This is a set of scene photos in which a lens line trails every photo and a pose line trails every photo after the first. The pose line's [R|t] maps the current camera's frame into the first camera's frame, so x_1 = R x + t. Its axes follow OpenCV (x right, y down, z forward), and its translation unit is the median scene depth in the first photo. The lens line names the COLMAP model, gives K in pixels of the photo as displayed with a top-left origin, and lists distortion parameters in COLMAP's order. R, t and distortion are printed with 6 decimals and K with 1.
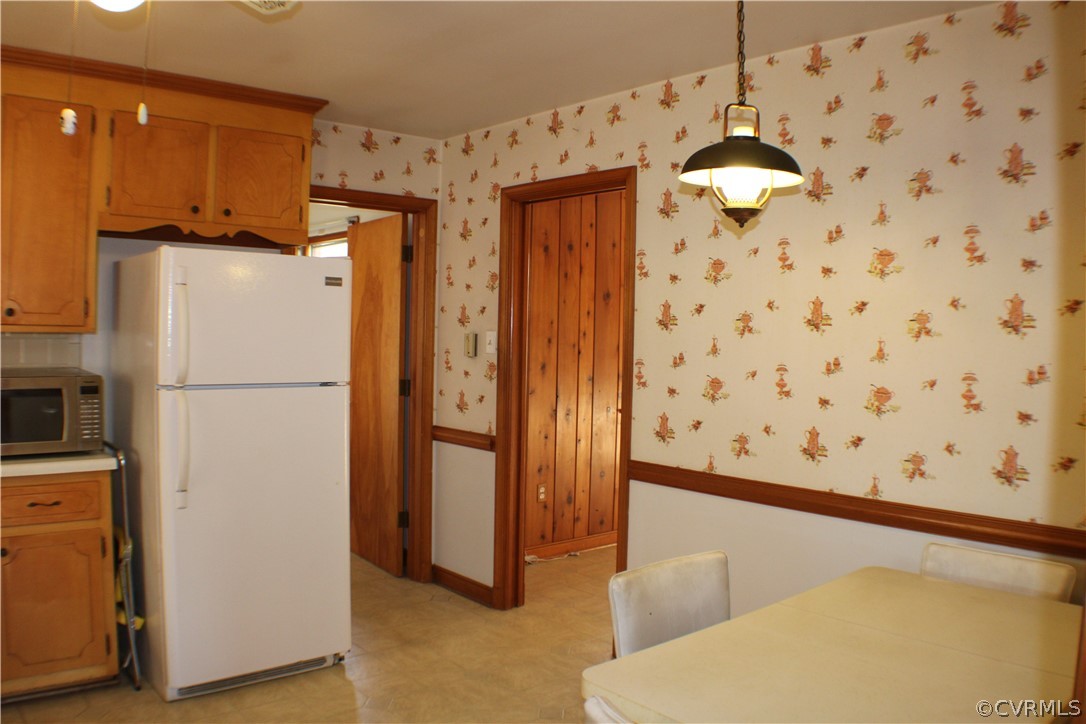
lens RADIAL K [[845.9, 0, 549.1], [0, 845.9, 358.8], [0, 0, 1]] dist [-0.206797, 0.083728]
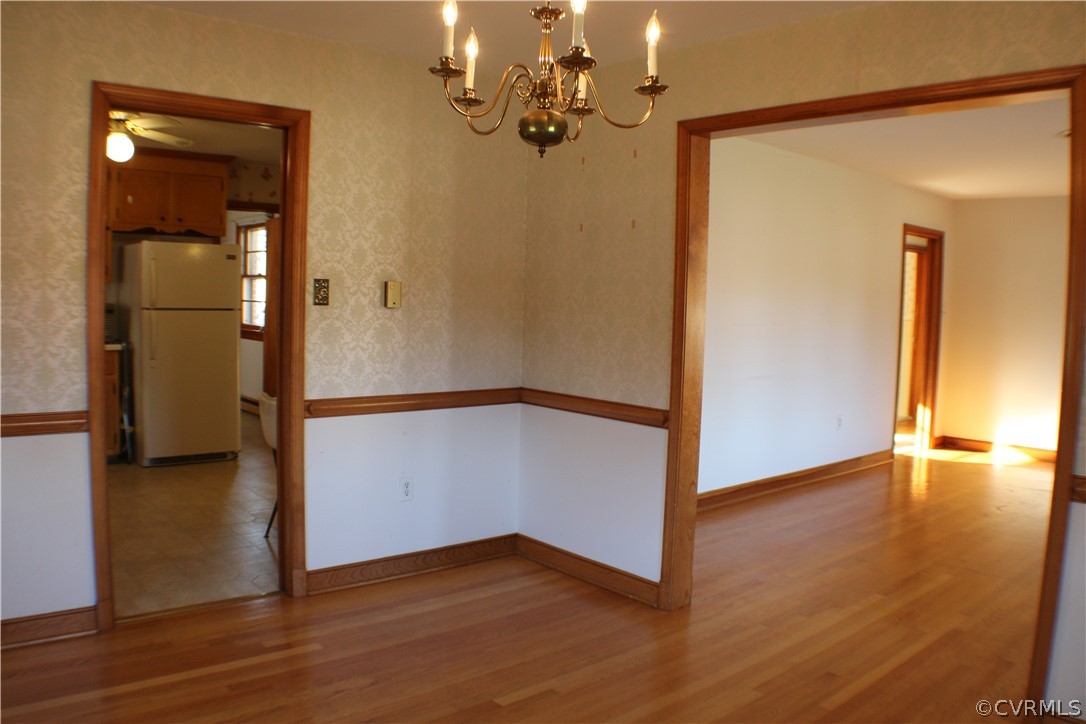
lens RADIAL K [[845.9, 0, 549.1], [0, 845.9, 358.8], [0, 0, 1]] dist [-0.206797, 0.083728]
pose [[0.999832, 0.007535, -0.016738, 0.560686], [-0.006828, 0.999099, 0.041888, 0.064935], [0.017039, -0.041767, 0.998982, -0.985641]]
